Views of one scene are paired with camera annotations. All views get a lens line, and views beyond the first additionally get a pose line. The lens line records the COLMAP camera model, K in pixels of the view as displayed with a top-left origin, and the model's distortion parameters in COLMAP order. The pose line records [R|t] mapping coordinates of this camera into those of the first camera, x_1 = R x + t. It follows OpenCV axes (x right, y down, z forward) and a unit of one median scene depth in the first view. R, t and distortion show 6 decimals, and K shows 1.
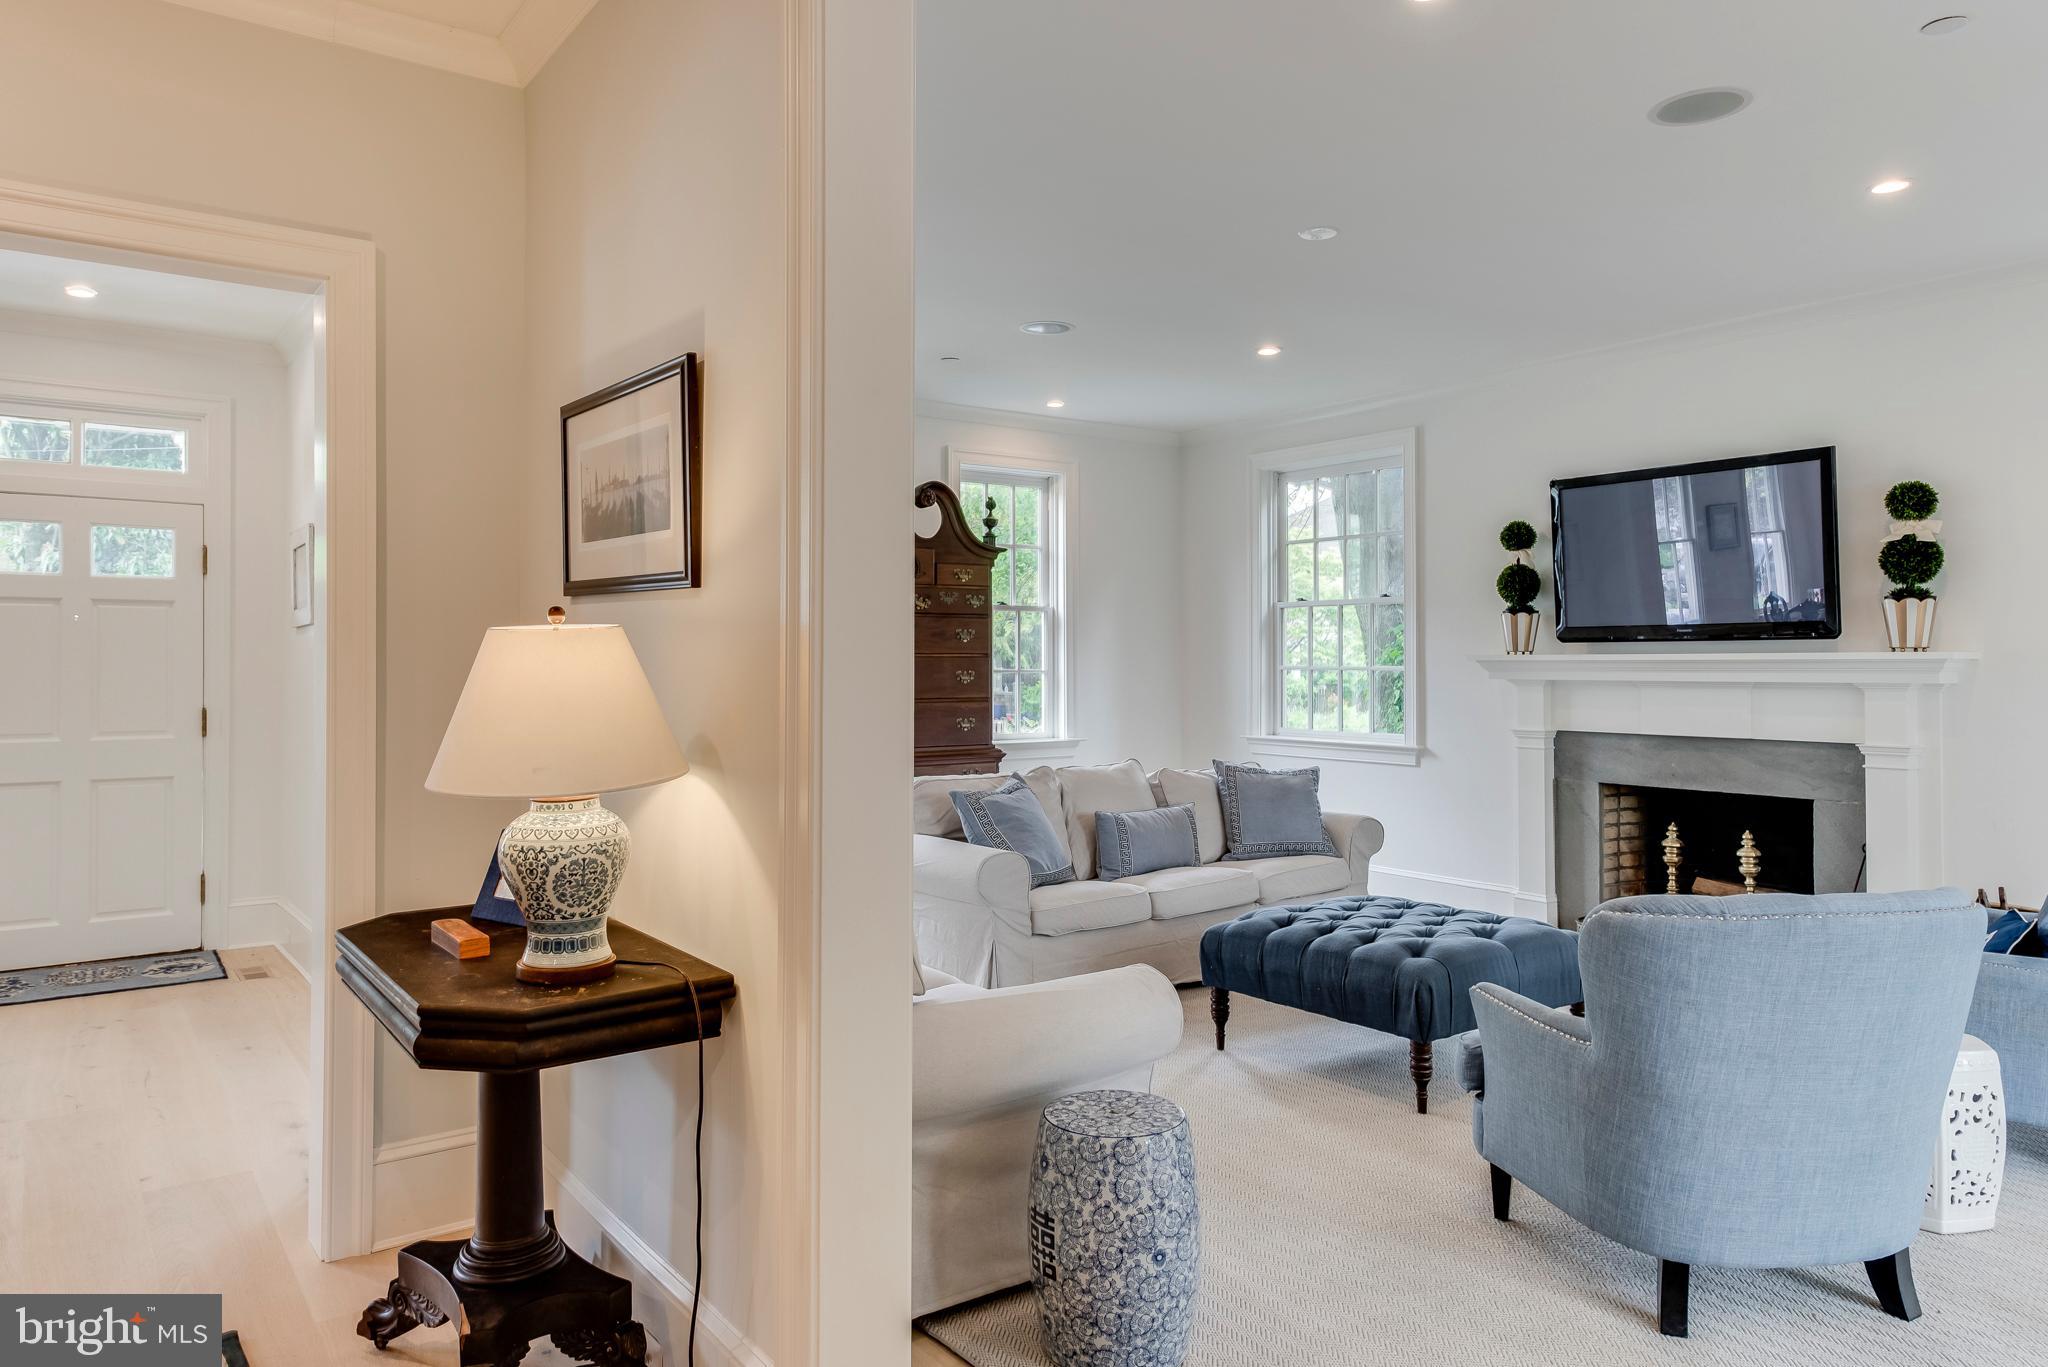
lens RADIAL K [[1361.4, 0, 1030.8], [0, 1361.4, 649.4], [0, 0, 1]] dist [0.029461, -0.000970]
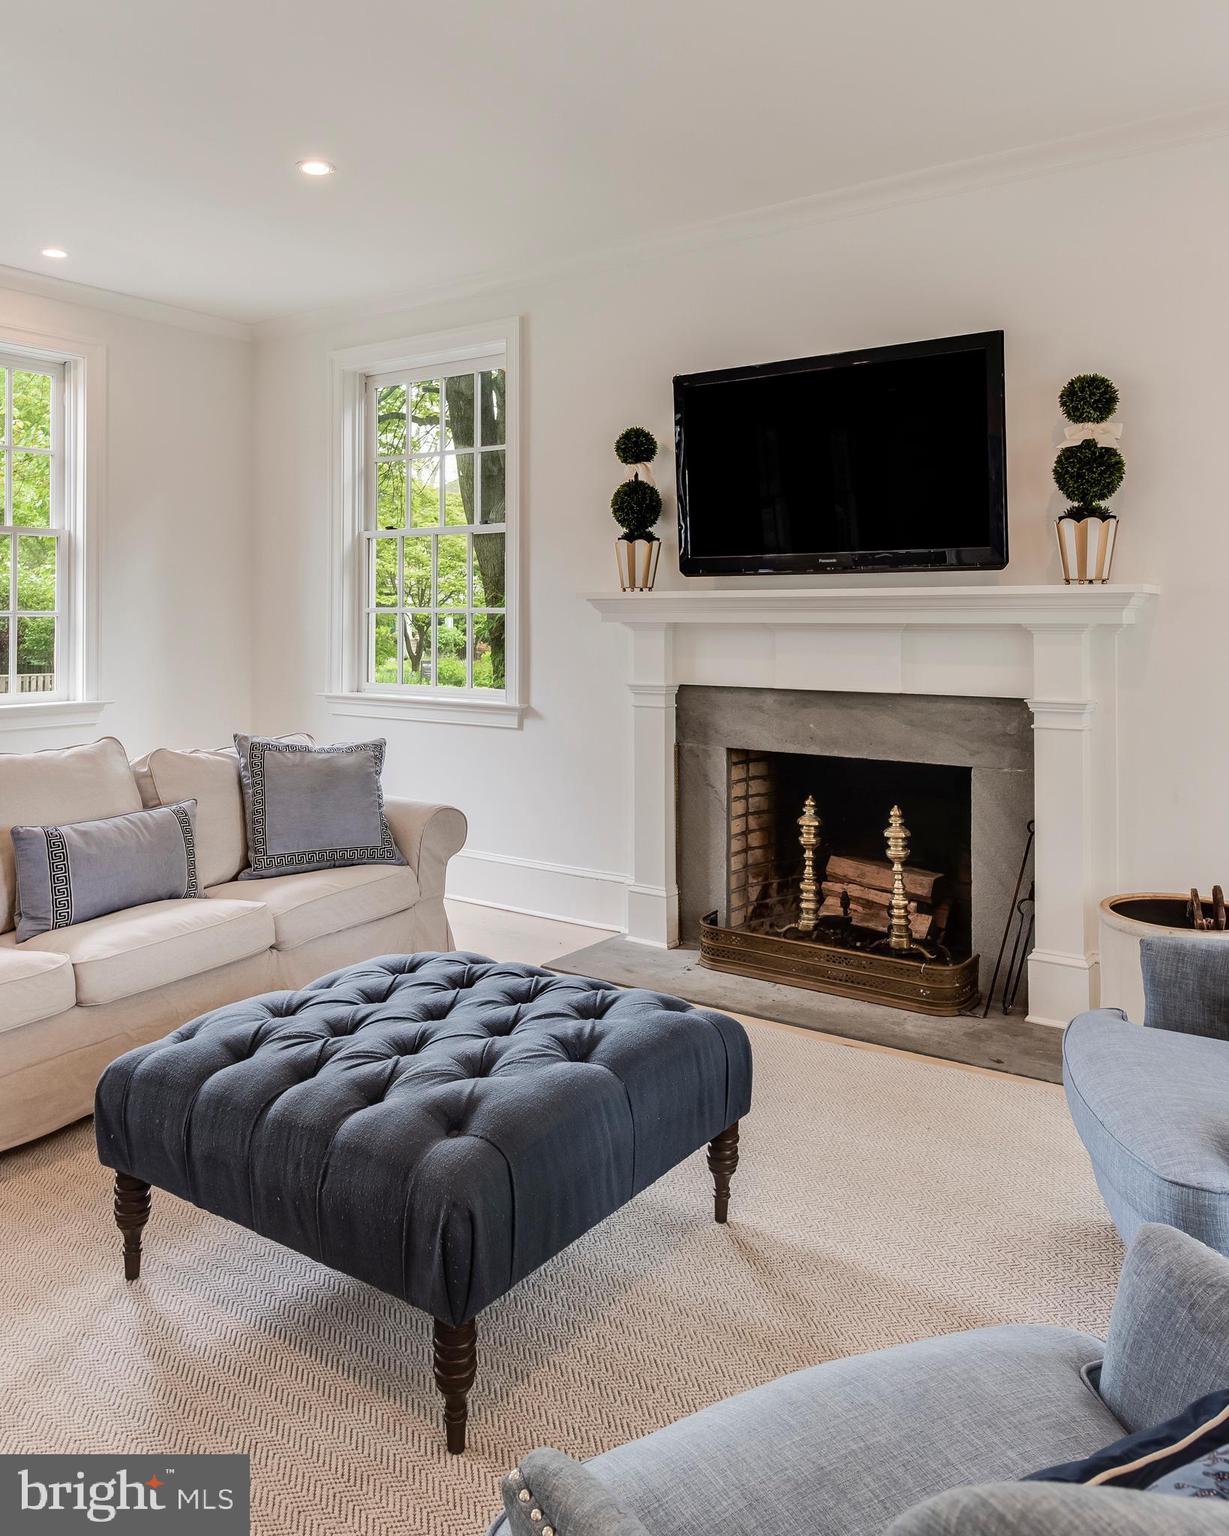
lens RADIAL K [[1164.3, 0, 614.5], [0, 1164.3, 619.4], [0, 0, 1]] dist [0.004585, 0.000297]
pose [[0.947539, 0.001047, 0.319639, 0.131111], [-0.005047, 0.999919, 0.011687, 0.012822], [-0.319601, -0.012687, 0.947467, 0.369137]]
